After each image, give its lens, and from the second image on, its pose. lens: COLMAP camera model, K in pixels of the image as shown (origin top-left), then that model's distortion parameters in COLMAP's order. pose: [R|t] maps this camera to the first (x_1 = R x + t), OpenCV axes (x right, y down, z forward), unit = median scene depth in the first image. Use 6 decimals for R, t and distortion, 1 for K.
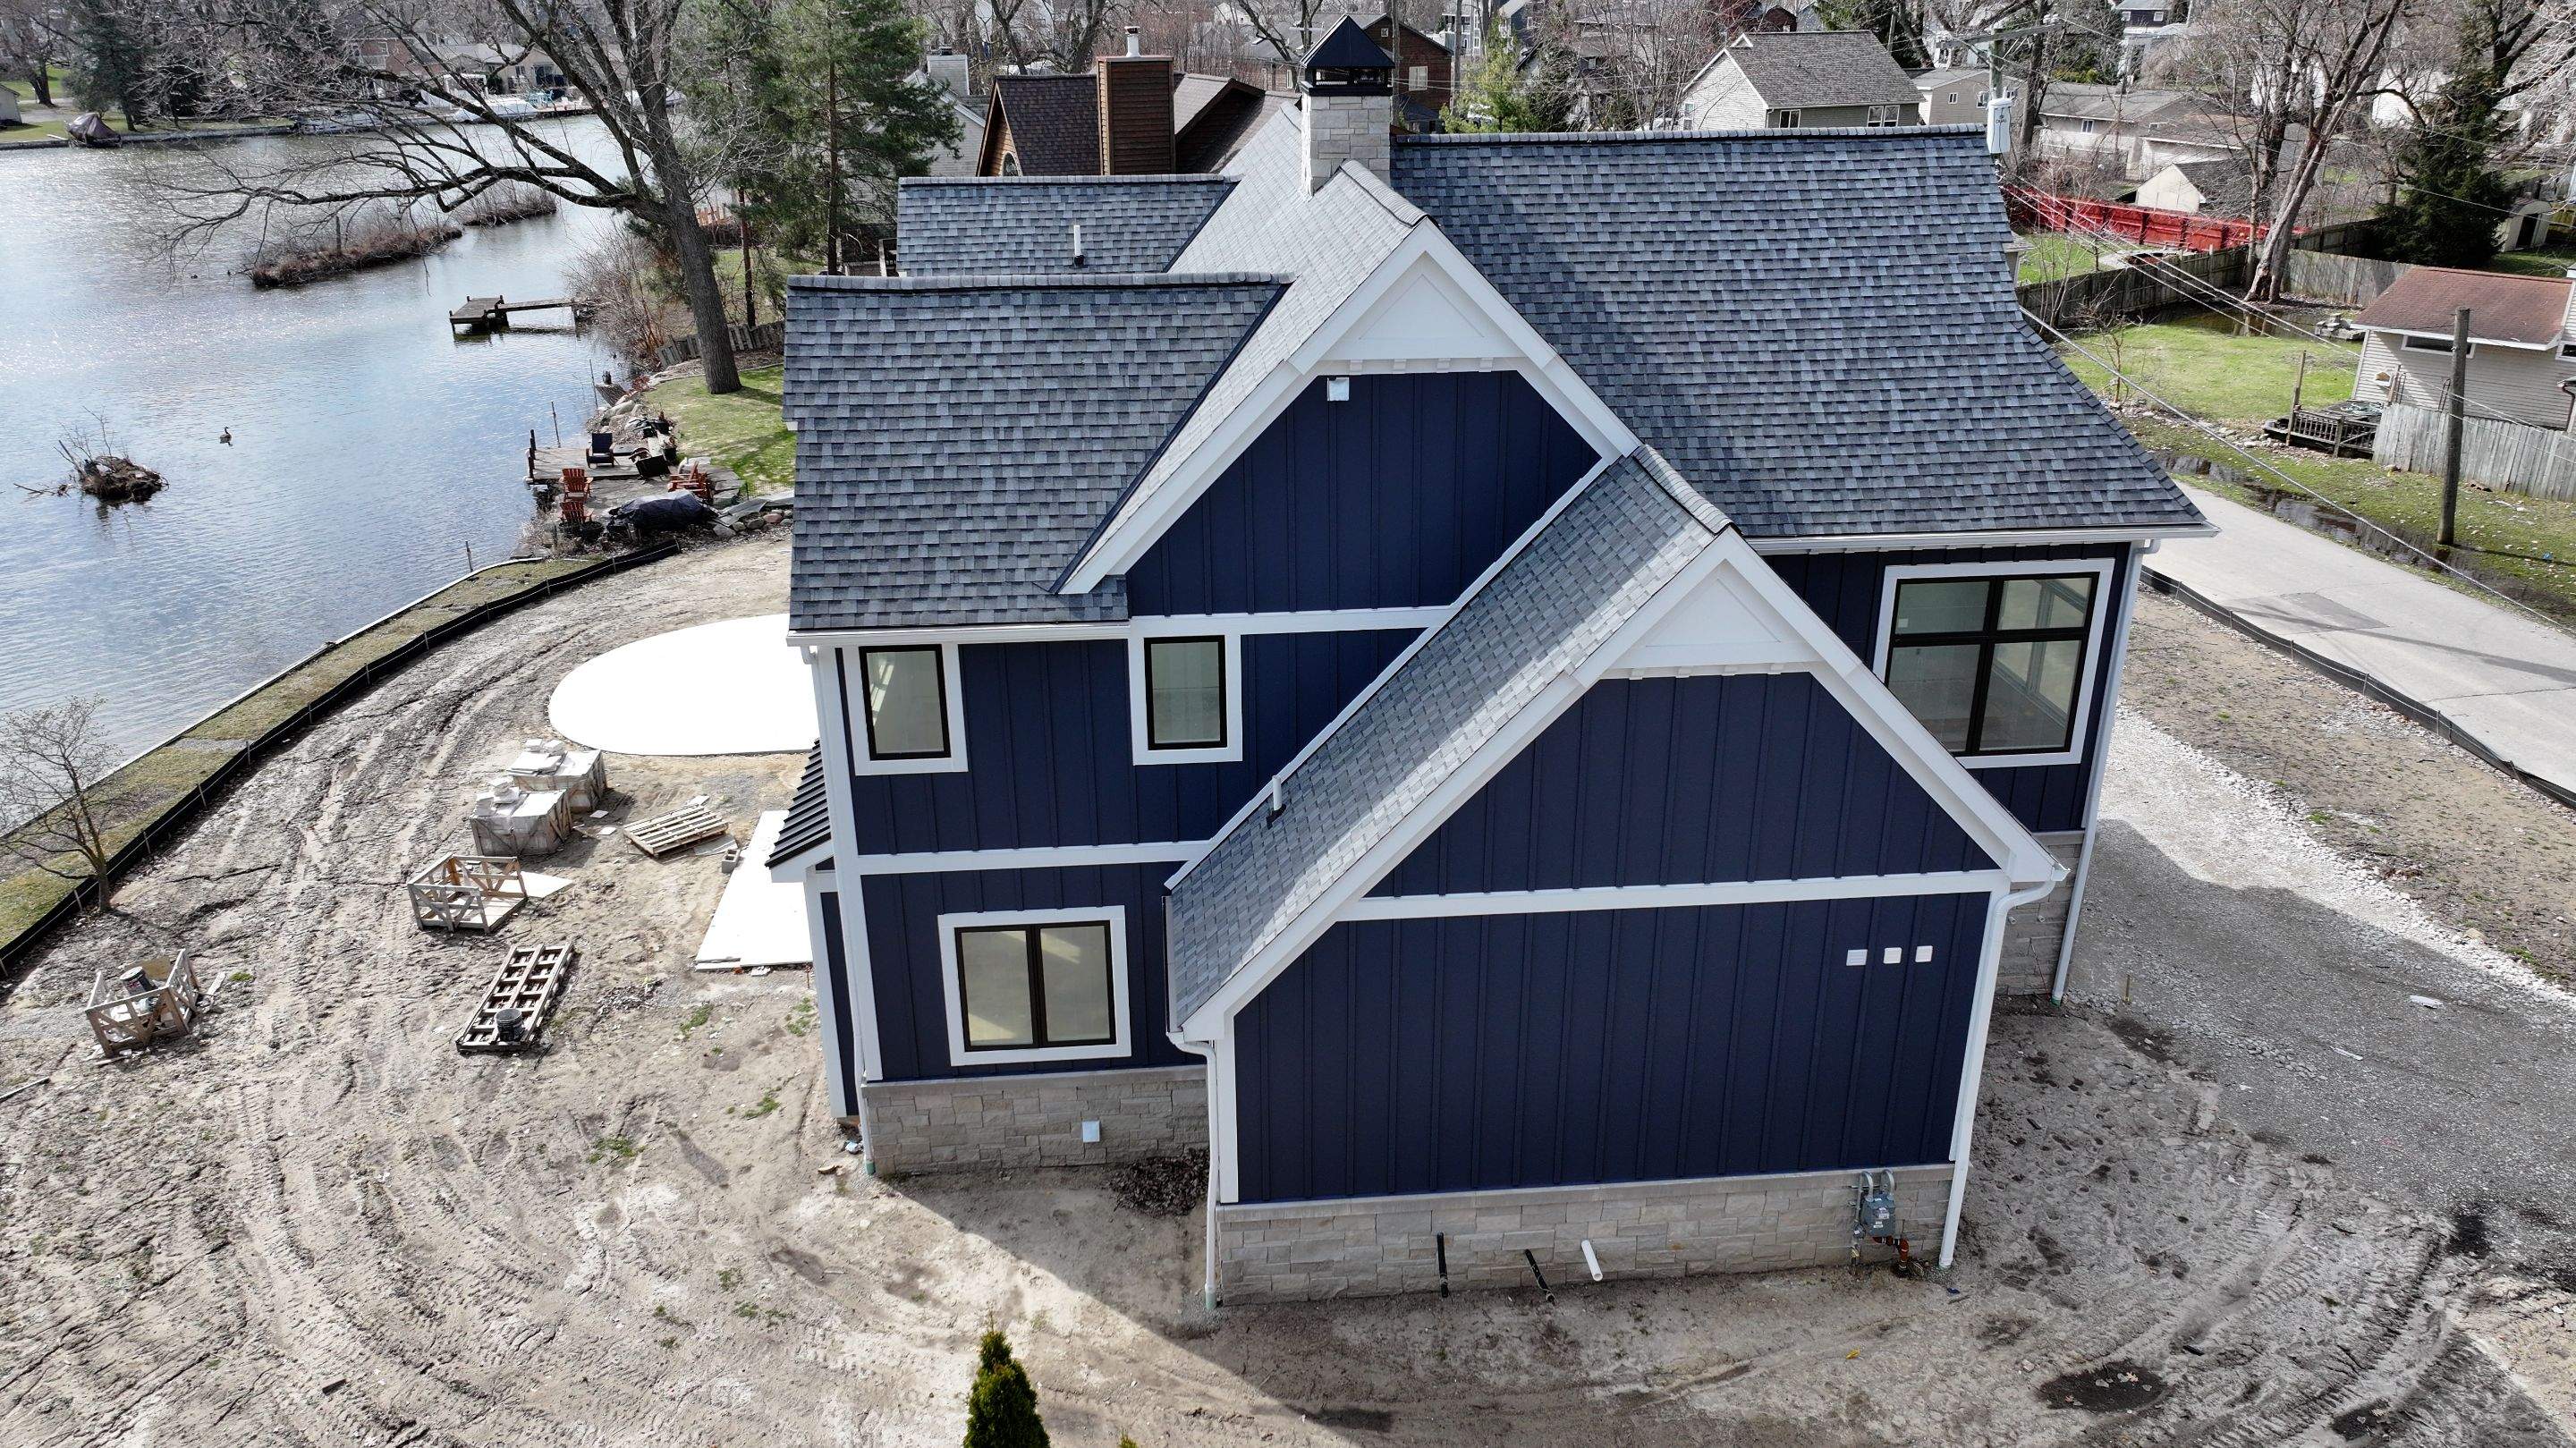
lens RADIAL K [[1809.0, 0, 1294.3], [0, 1809.0, 697.9], [0, 0, 1]] dist [0.008125, 0.003930]
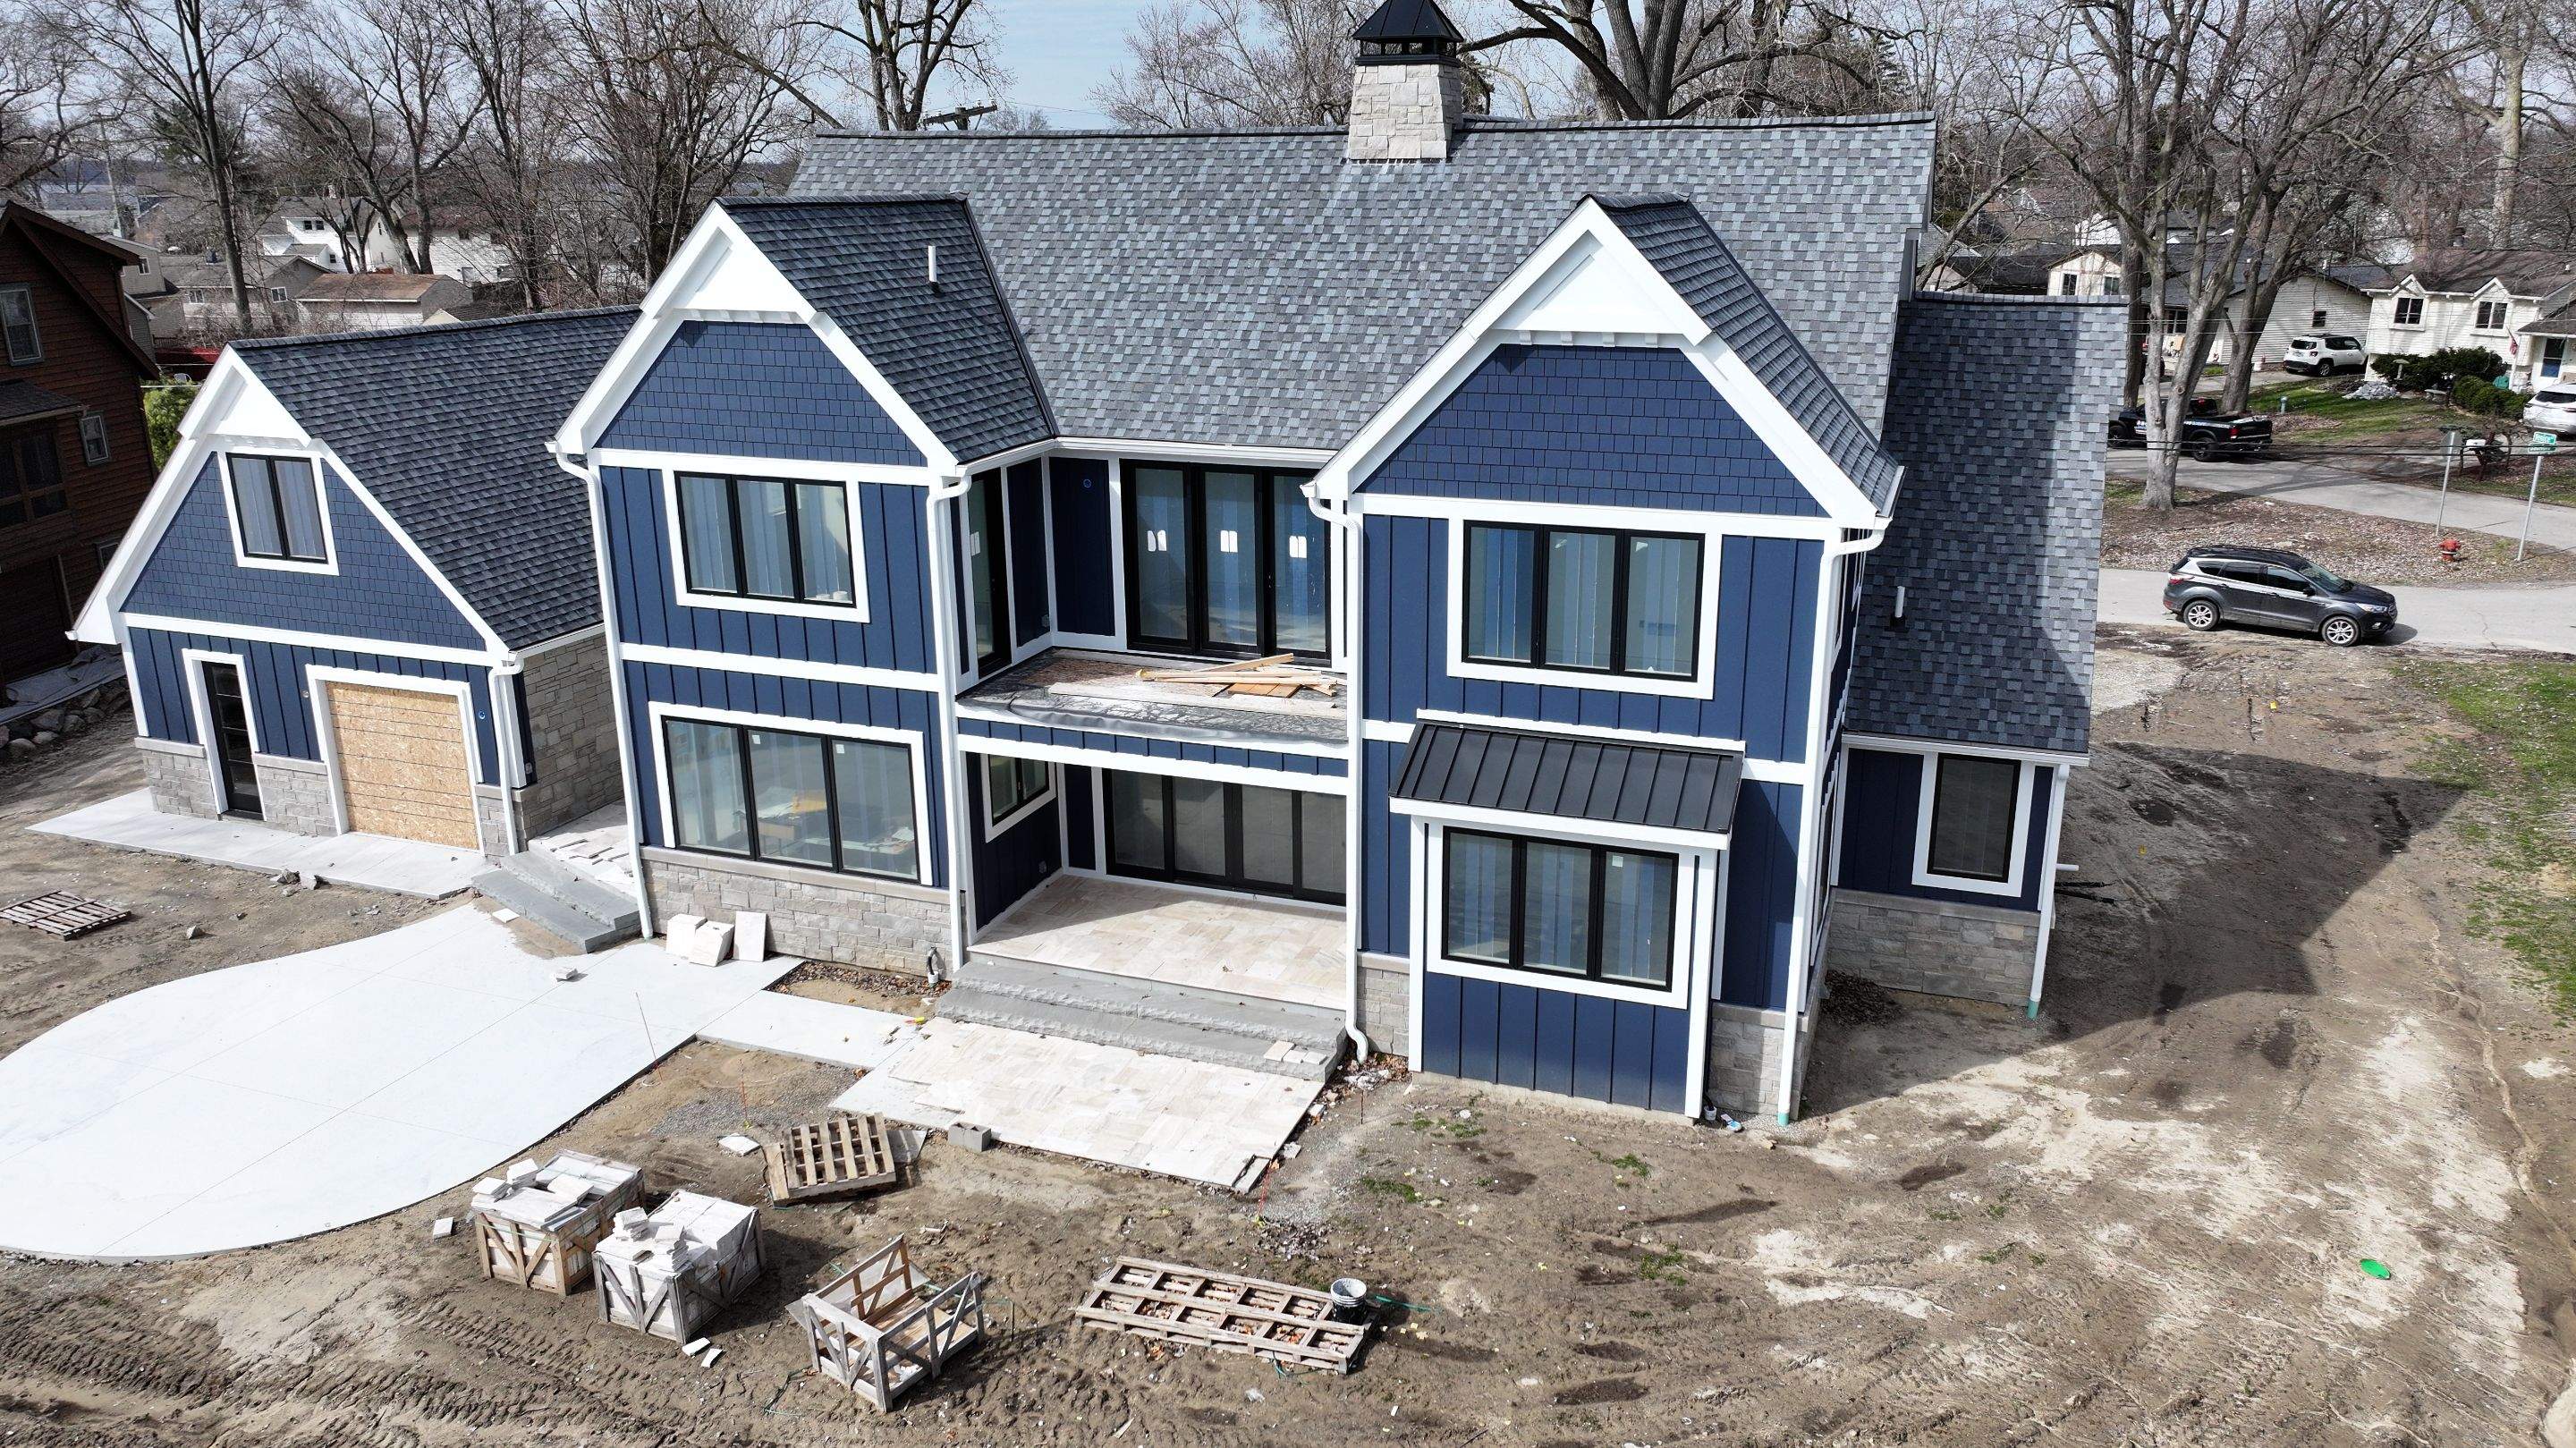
lens RADIAL K [[1809.0, 0, 1293.2], [0, 1809.0, 700.5], [0, 0, 1]] dist [0.008125, 0.003930]
pose [[0.429675, -0.250216, 0.867624, -1.182941], [0.339160, 0.935210, 0.101745, -0.137442], [-0.836869, 0.250546, 0.486700, 0.740468]]
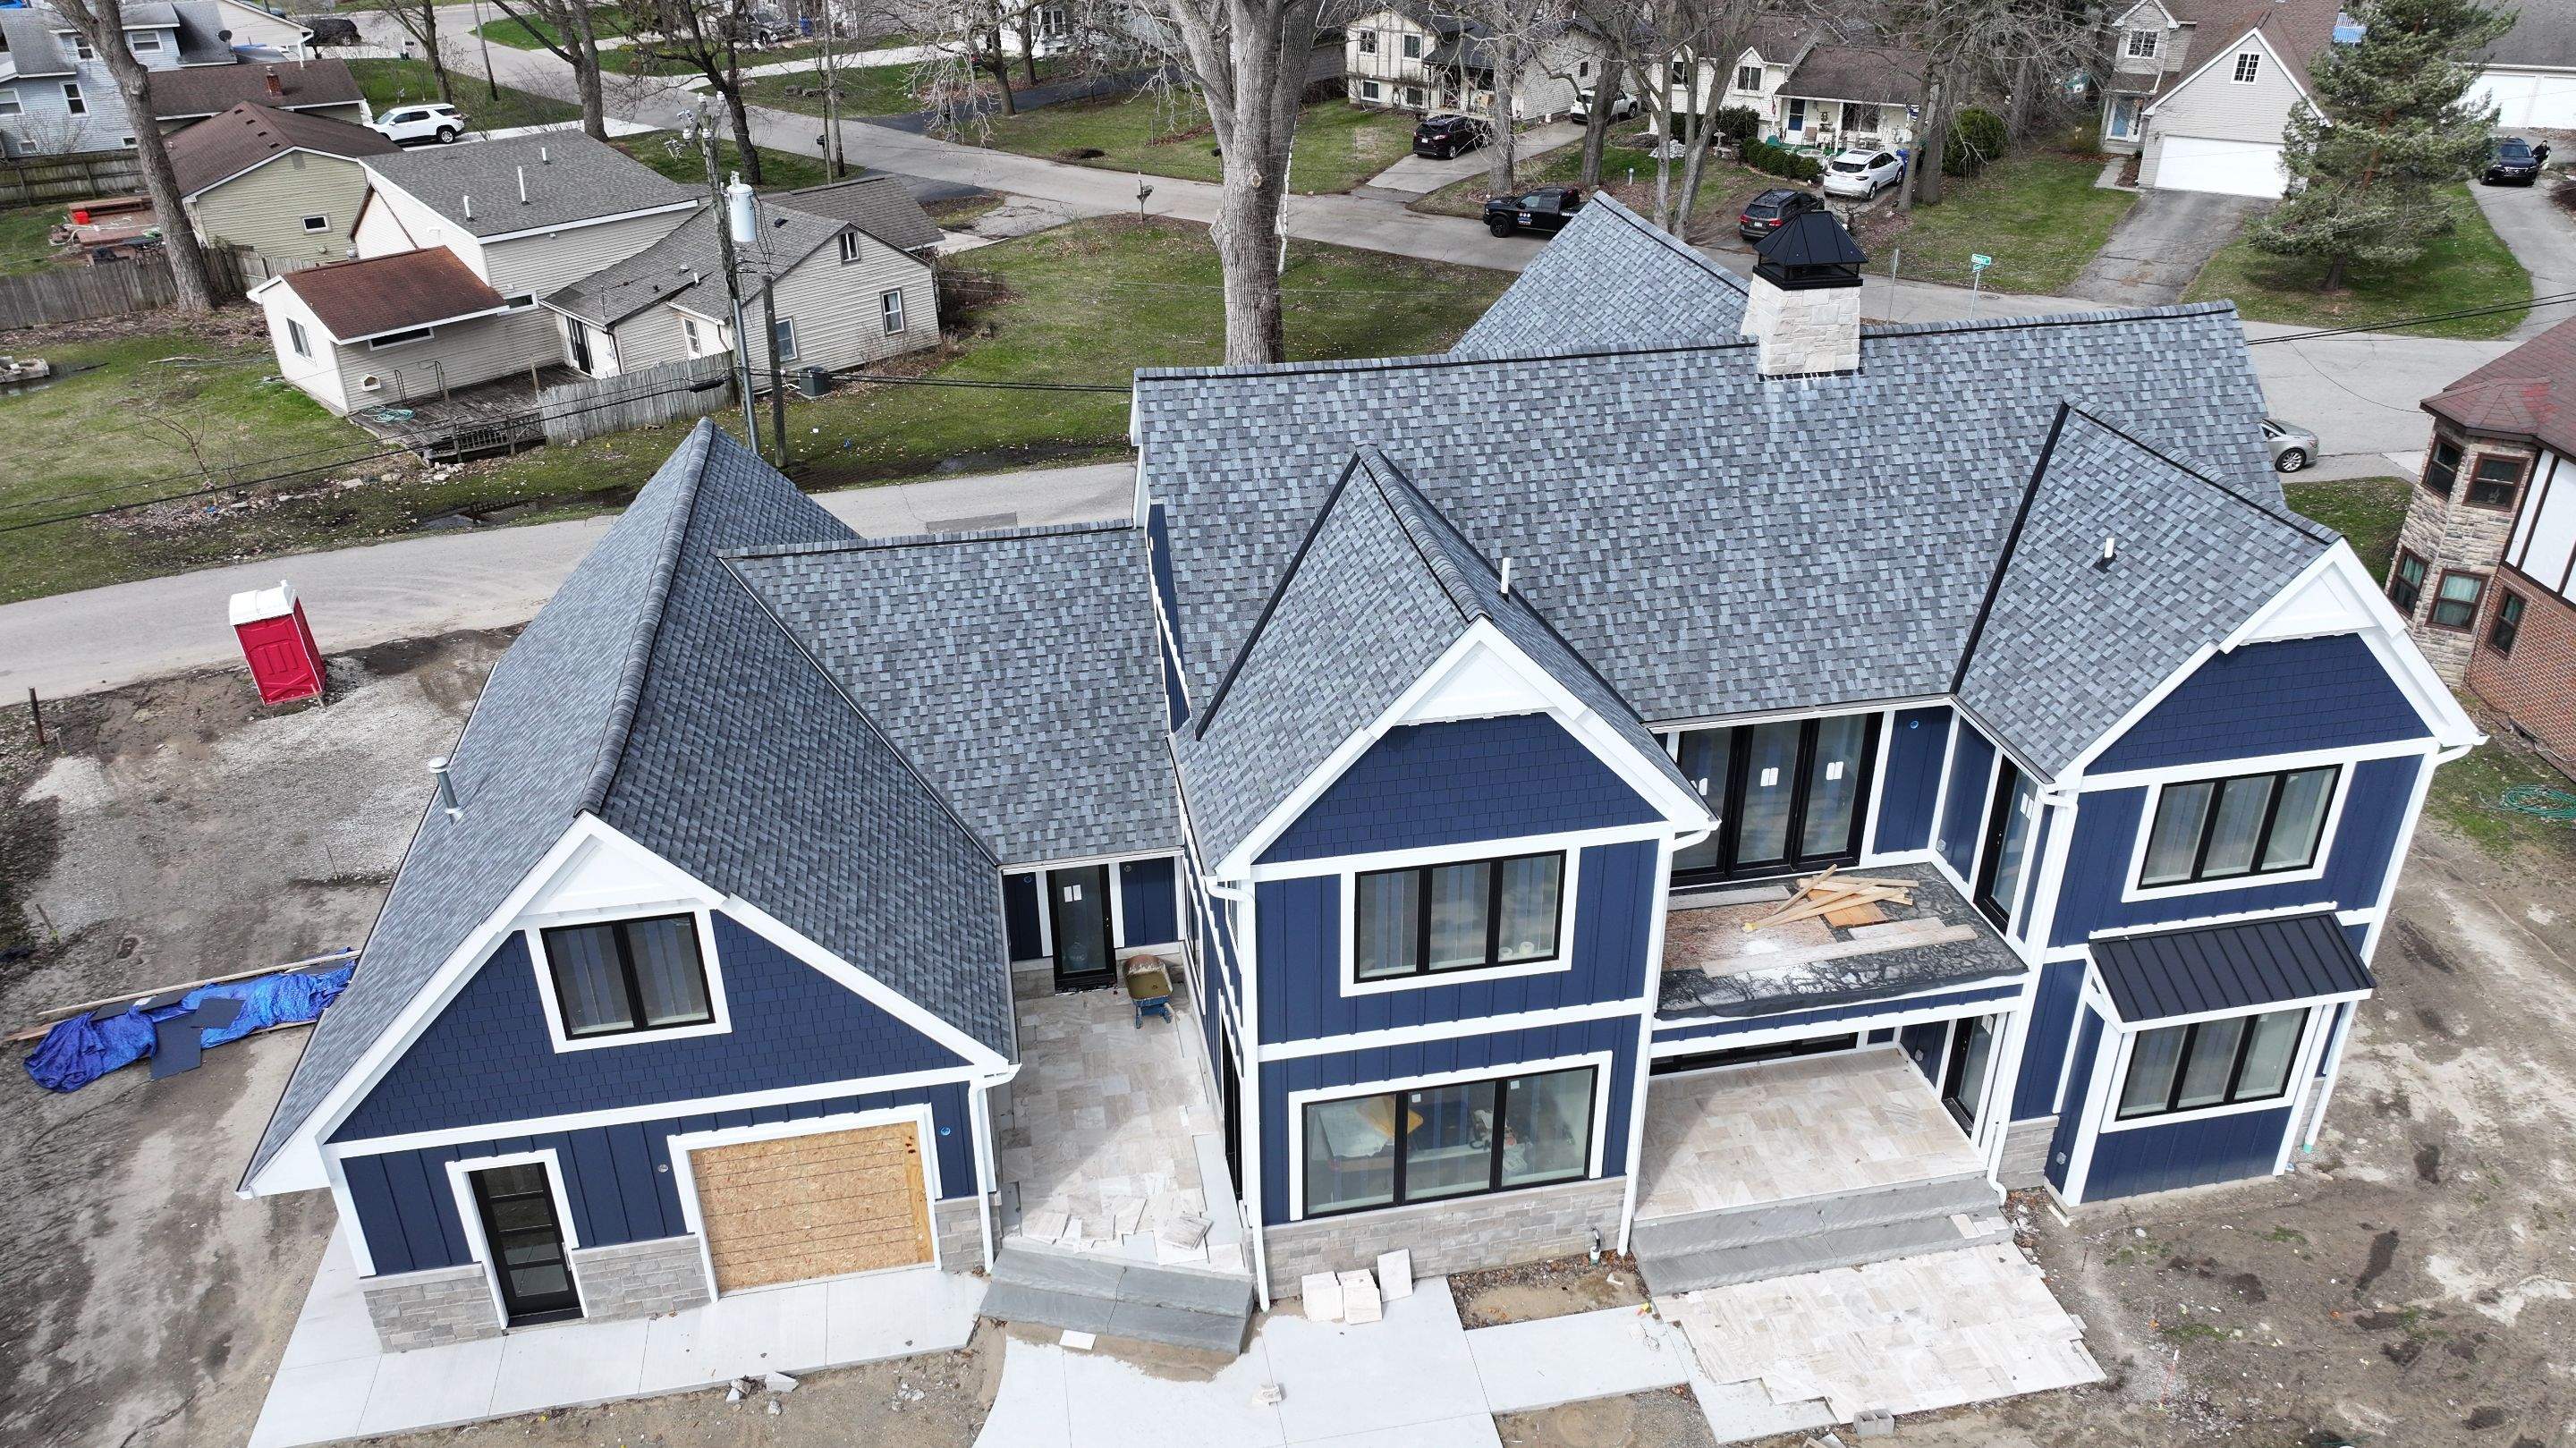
lens RADIAL K [[1809.0, 0, 1303.7], [0, 1809.0, 694.4], [0, 0, 1]] dist [0.008125, 0.003930]
pose [[-0.103054, -0.450045, 0.887040, -1.199590], [0.375811, 0.808070, 0.453640, -0.867690], [-0.920948, 0.380109, 0.085857, 1.497455]]
